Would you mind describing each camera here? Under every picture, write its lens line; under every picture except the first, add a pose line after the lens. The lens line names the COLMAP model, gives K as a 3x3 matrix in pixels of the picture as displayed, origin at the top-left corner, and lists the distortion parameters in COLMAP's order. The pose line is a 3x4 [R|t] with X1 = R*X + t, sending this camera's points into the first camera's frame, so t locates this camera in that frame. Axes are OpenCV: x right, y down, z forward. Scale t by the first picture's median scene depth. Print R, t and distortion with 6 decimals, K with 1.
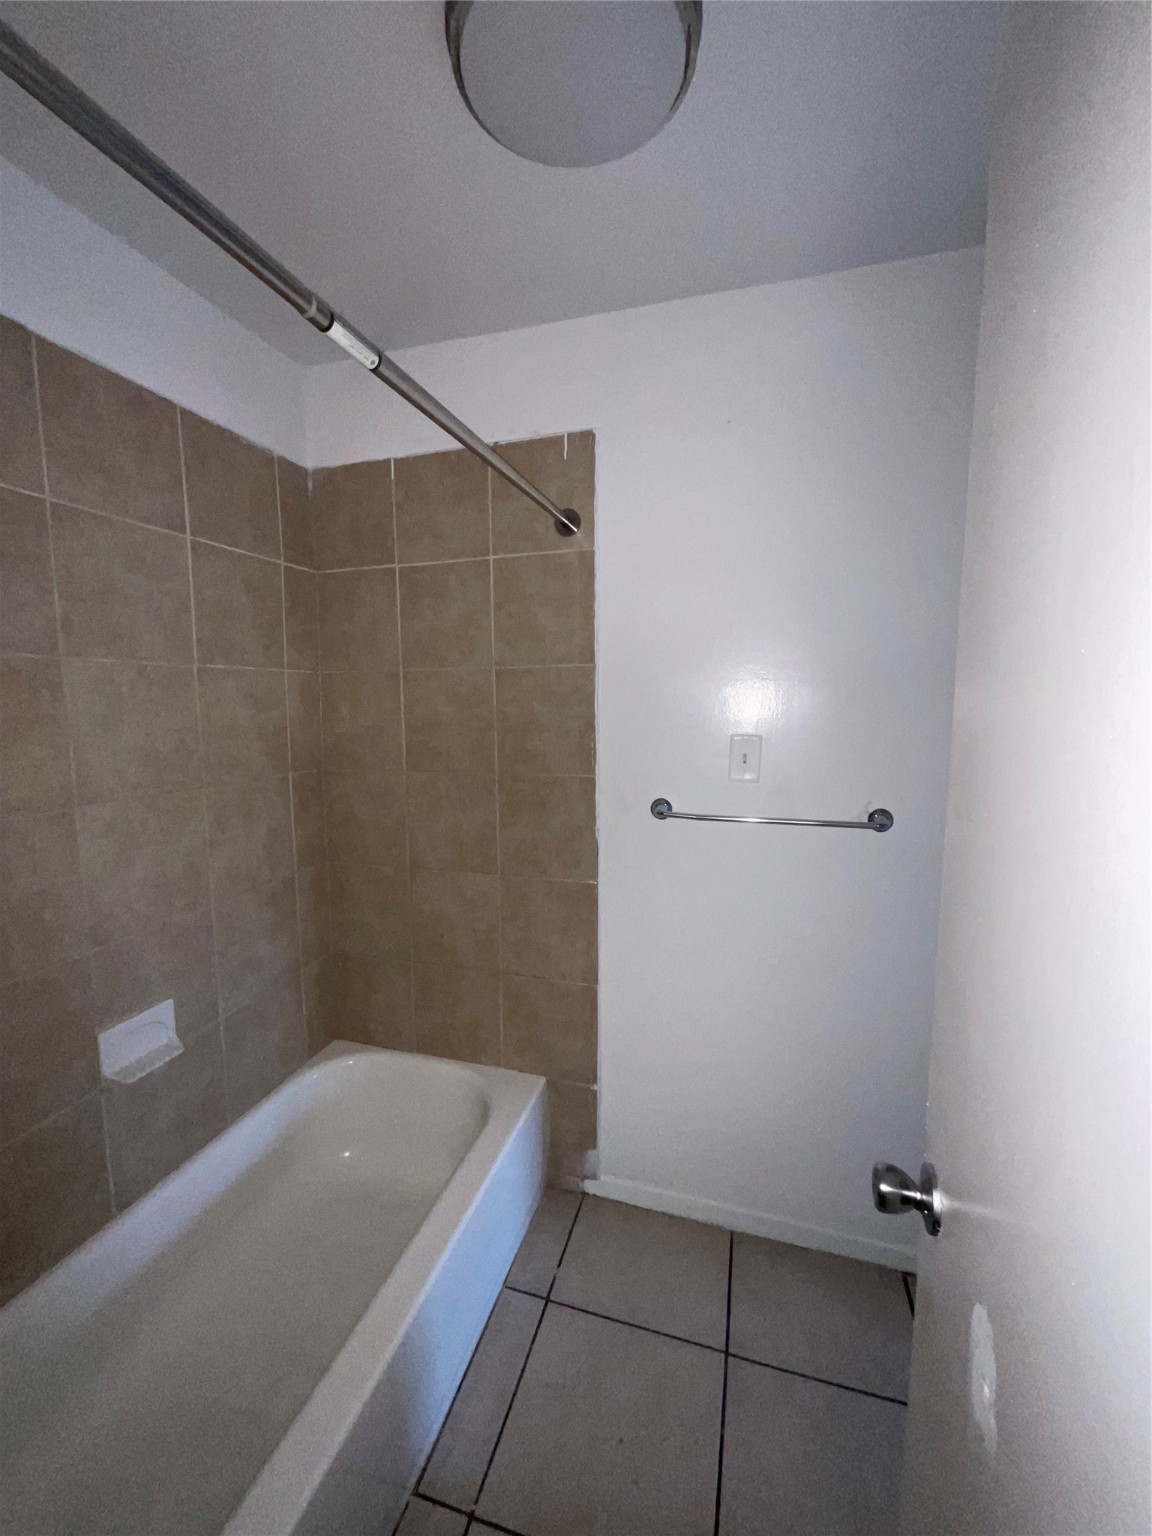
lens RADIAL K [[623.6, 0, 570.3], [0, 623.6, 773.6], [0, 0, 1]] dist [-0.001425, 0.000293]
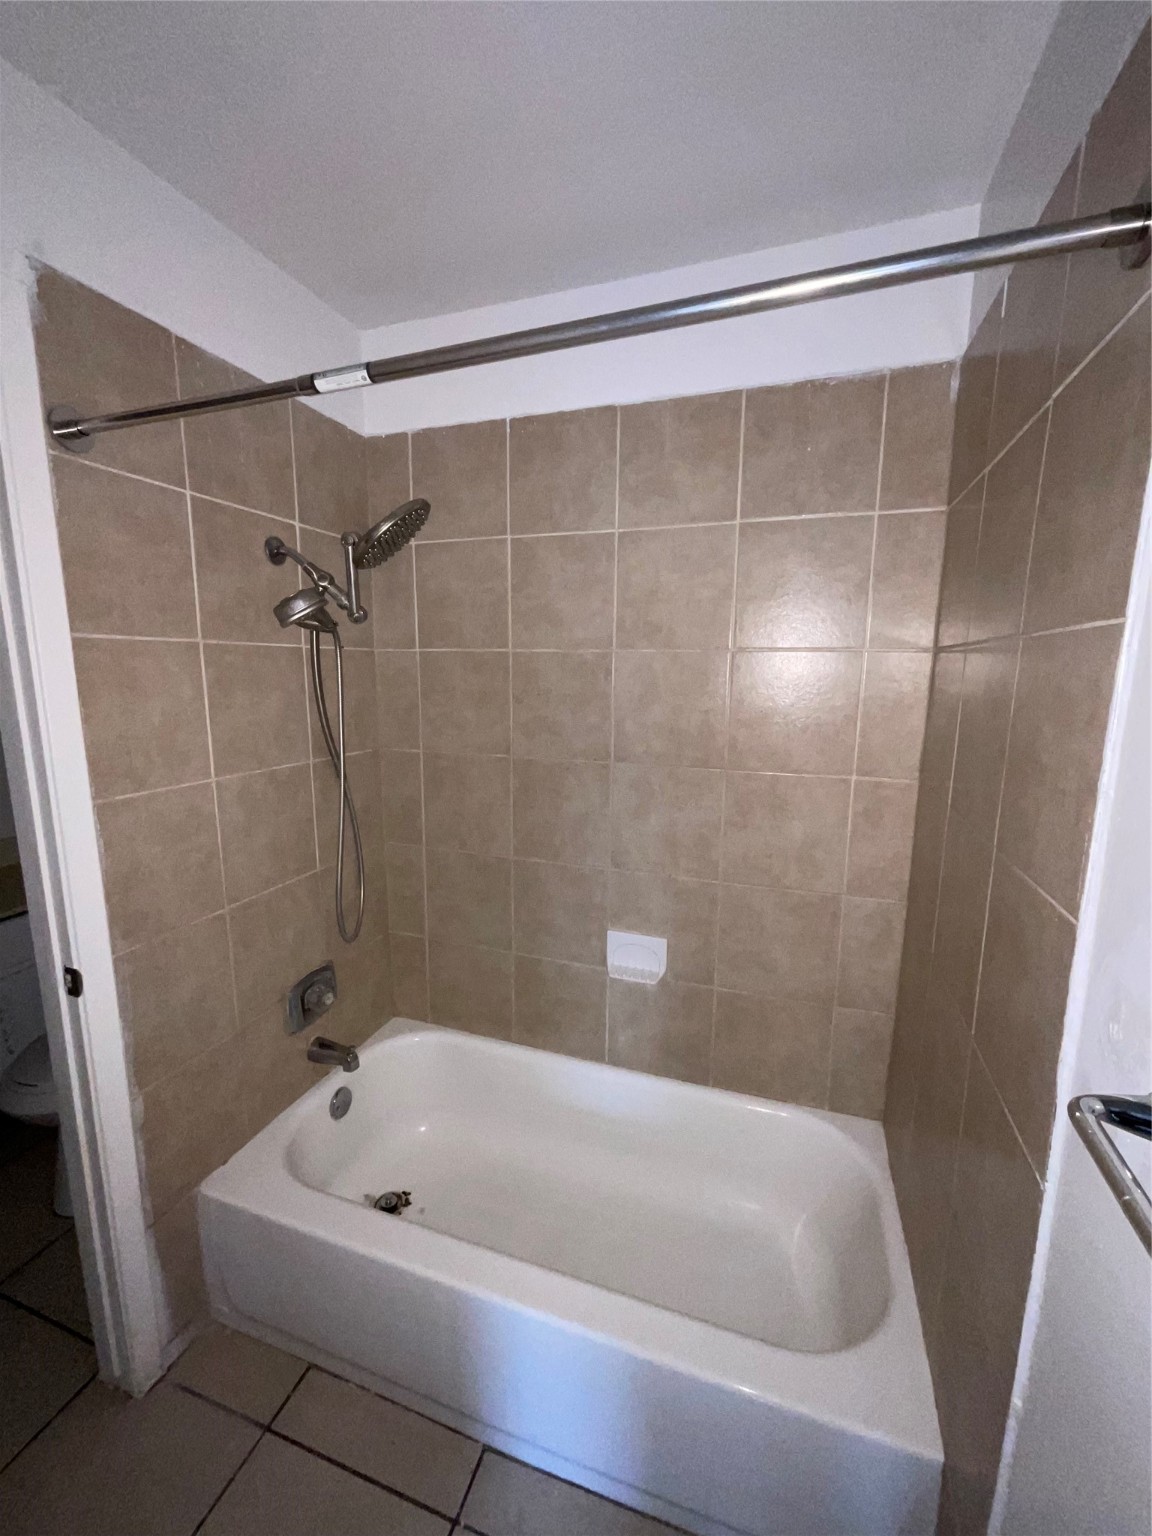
lens RADIAL K [[623.6, 0, 570.3], [0, 623.6, 773.6], [0, 0, 1]] dist [-0.001425, 0.000293]
pose [[-0.040978, 0.167833, -0.984963, 0.521548], [-0.126802, 0.976947, 0.171742, -0.134517], [0.991081, 0.131933, -0.018752, 0.899665]]
